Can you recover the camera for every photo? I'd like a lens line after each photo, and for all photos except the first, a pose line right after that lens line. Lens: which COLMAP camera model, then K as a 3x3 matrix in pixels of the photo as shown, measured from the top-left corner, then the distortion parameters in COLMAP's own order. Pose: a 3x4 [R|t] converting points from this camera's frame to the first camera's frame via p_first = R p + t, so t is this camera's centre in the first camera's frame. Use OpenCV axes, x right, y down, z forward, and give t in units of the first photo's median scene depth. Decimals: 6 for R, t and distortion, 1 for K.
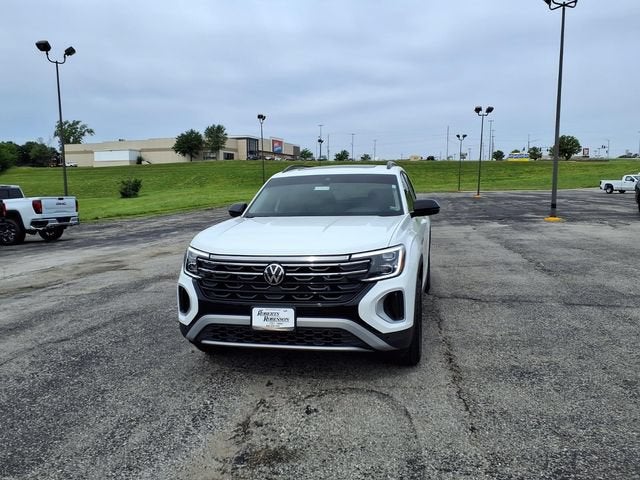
lens RADIAL K [[505.0, 0, 320.7], [0, 505.0, 247.1], [0, 0, 1]] dist [0.077757, -0.123812]
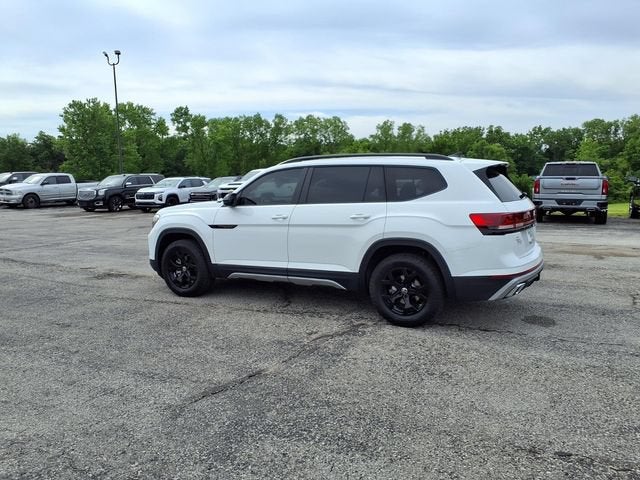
lens RADIAL K [[508.6, 0, 320.0], [0, 508.6, 240.0], [0, 0, 1]] dist [0.071591, -0.114440]
pose [[-0.258031, 0.147067, -0.954878, 0.723831], [-0.092802, 0.980004, 0.176014, -0.119487], [0.961669, 0.134032, -0.239224, 0.824574]]
